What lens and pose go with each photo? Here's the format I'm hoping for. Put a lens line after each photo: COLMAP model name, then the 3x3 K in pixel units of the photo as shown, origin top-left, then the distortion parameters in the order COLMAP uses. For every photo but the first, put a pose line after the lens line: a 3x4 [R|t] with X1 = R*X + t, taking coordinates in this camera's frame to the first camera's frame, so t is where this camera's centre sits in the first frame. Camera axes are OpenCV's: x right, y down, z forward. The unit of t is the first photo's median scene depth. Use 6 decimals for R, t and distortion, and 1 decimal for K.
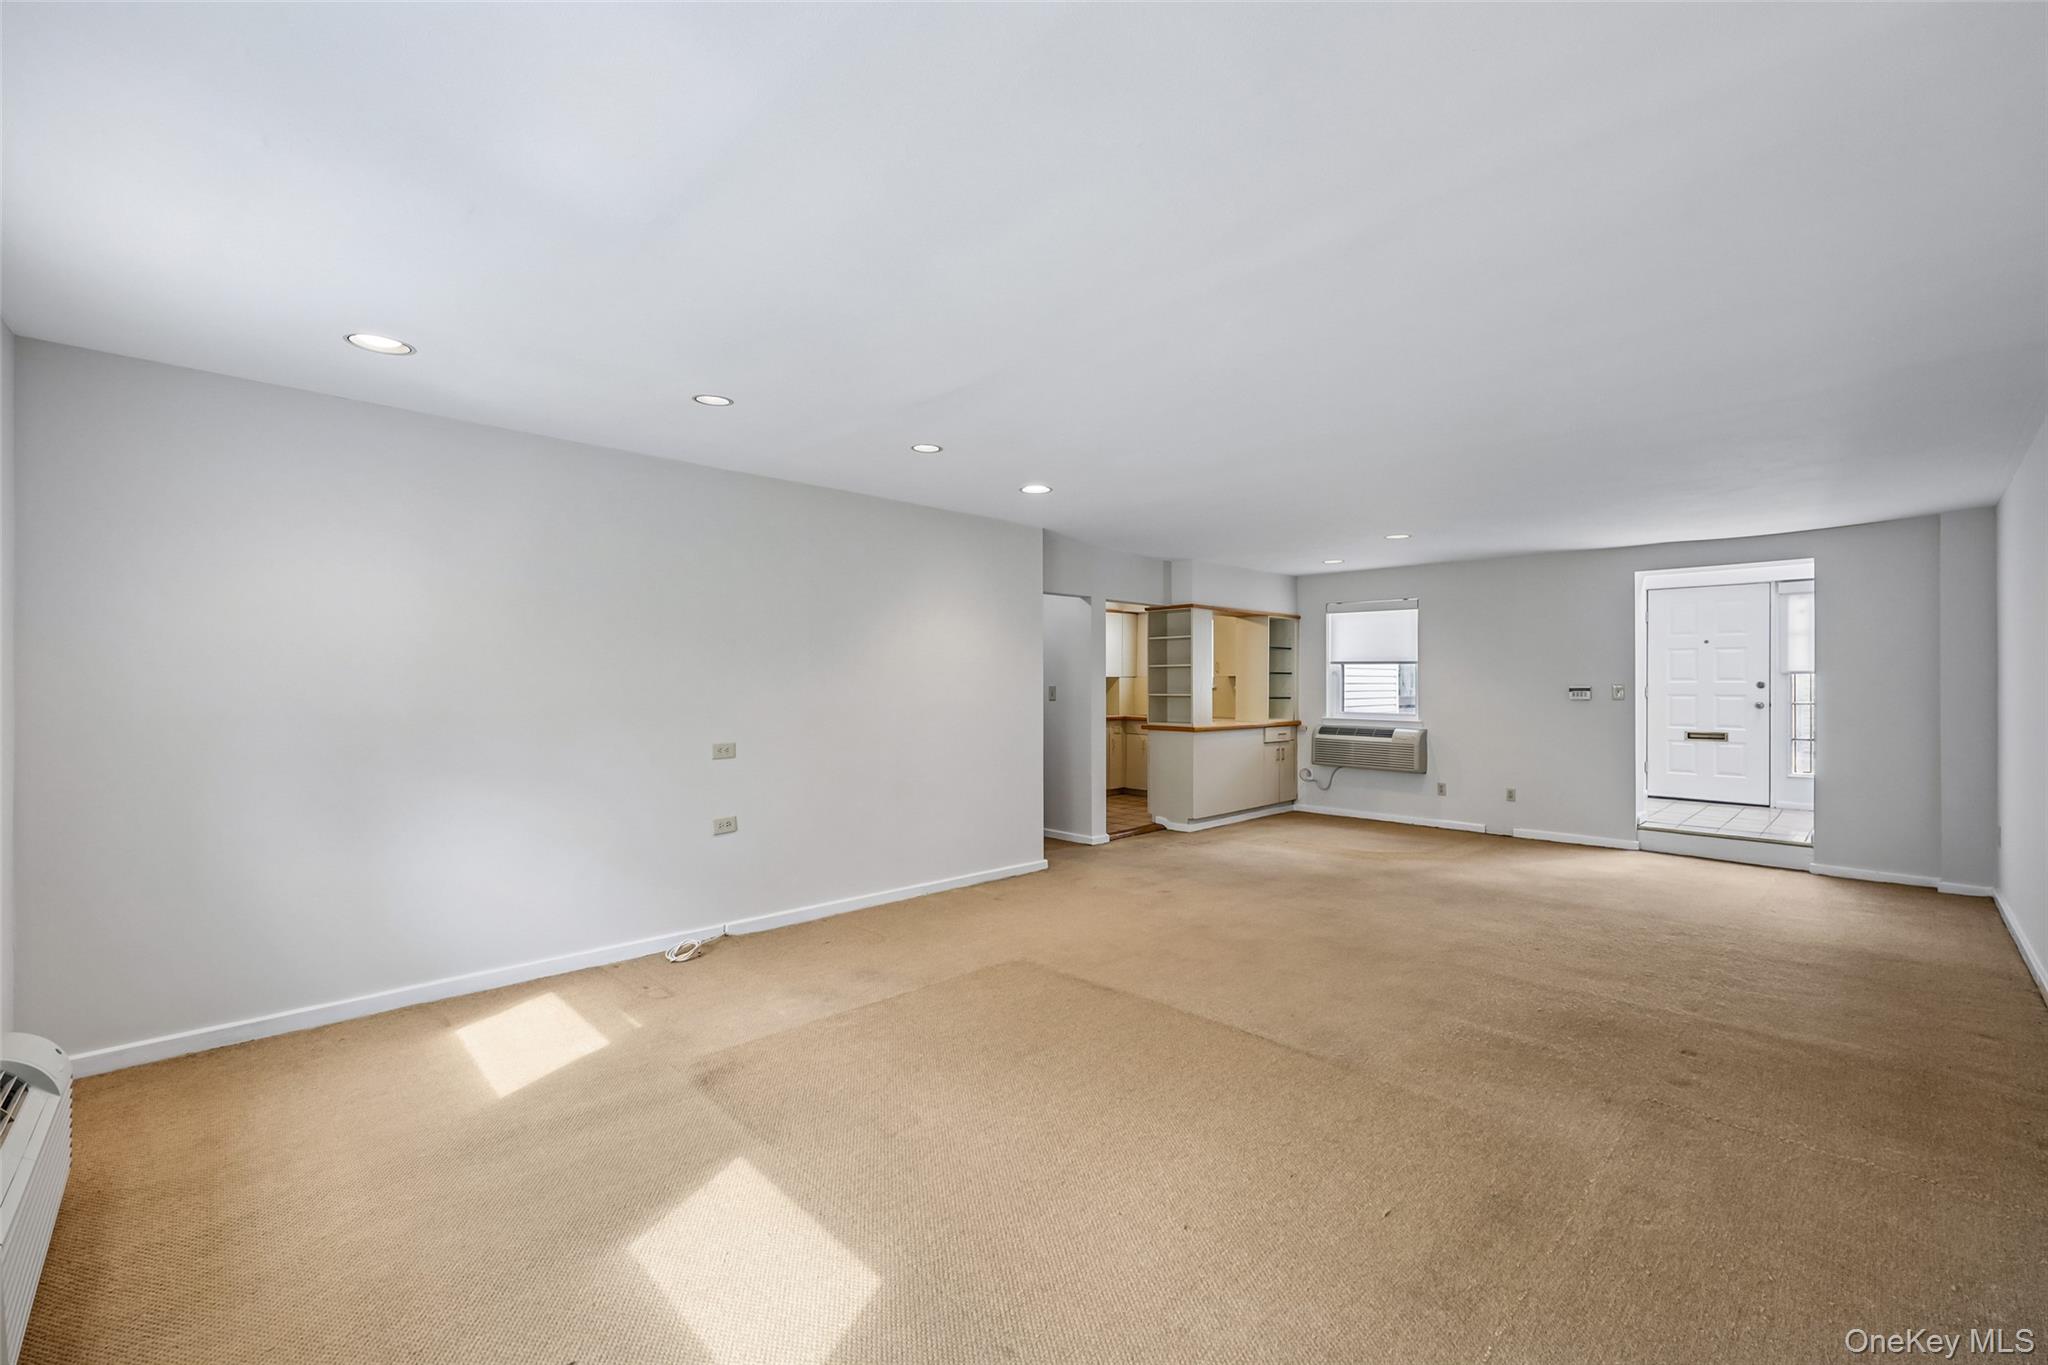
lens RADIAL K [[838.7, 0, 1029.8], [0, 838.7, 685.5], [0, 0, 1]] dist [-0.003814, 0.000992]
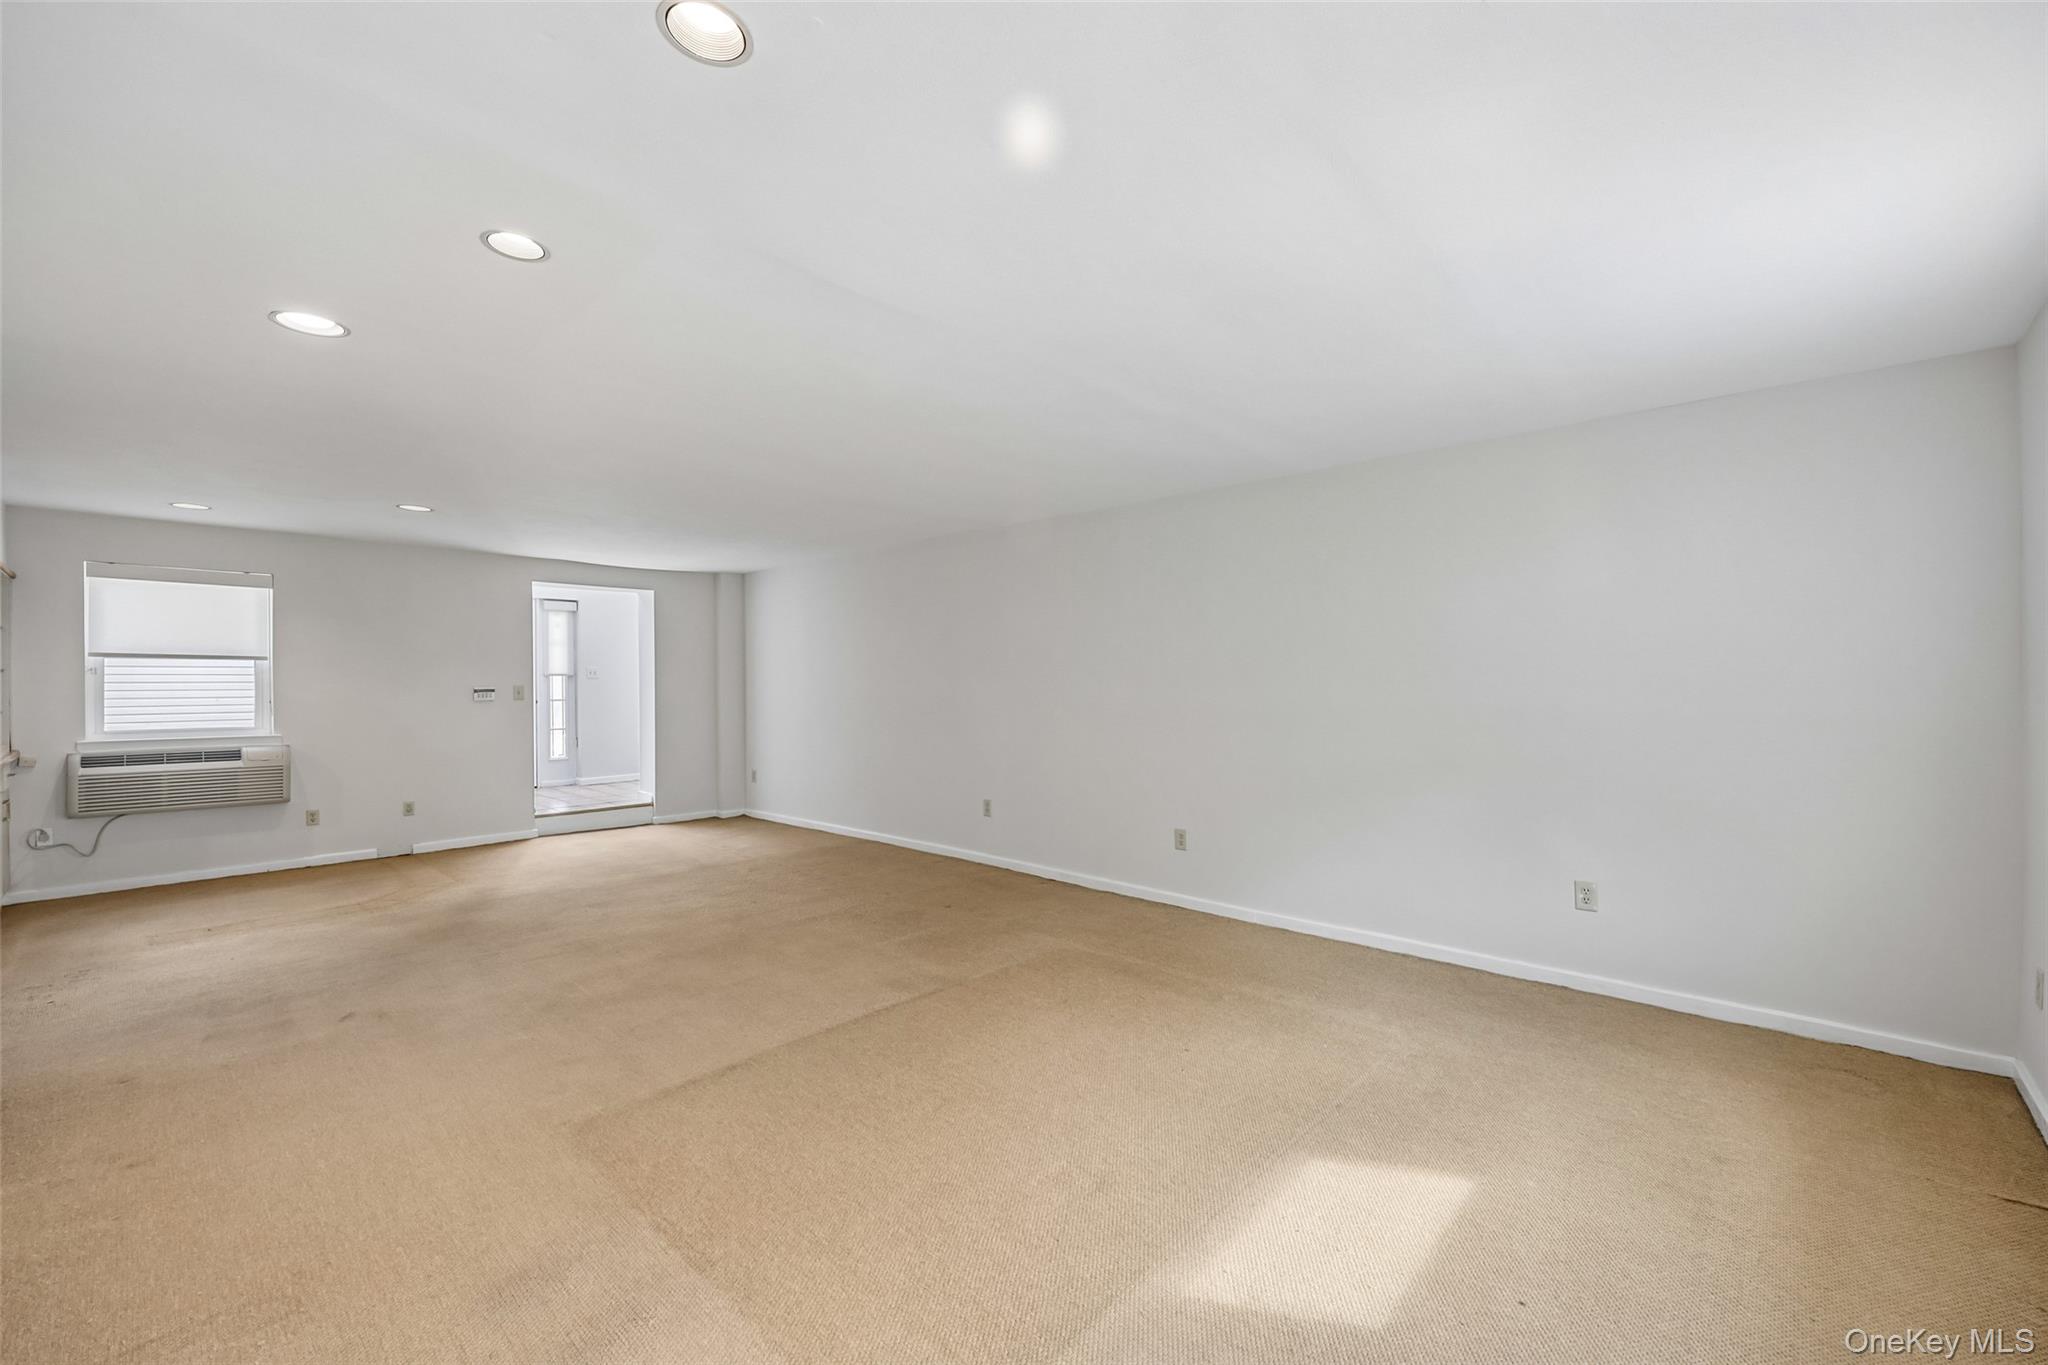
lens RADIAL K [[838.7, 0, 1027.6], [0, 838.7, 683.0], [0, 0, 1]] dist [-0.003814, 0.000992]
pose [[-0.045990, -0.003934, 0.998934, -0.385656], [0.007091, 0.999966, 0.004264, -0.004168], [-0.998917, 0.007279, -0.045960, 0.401954]]
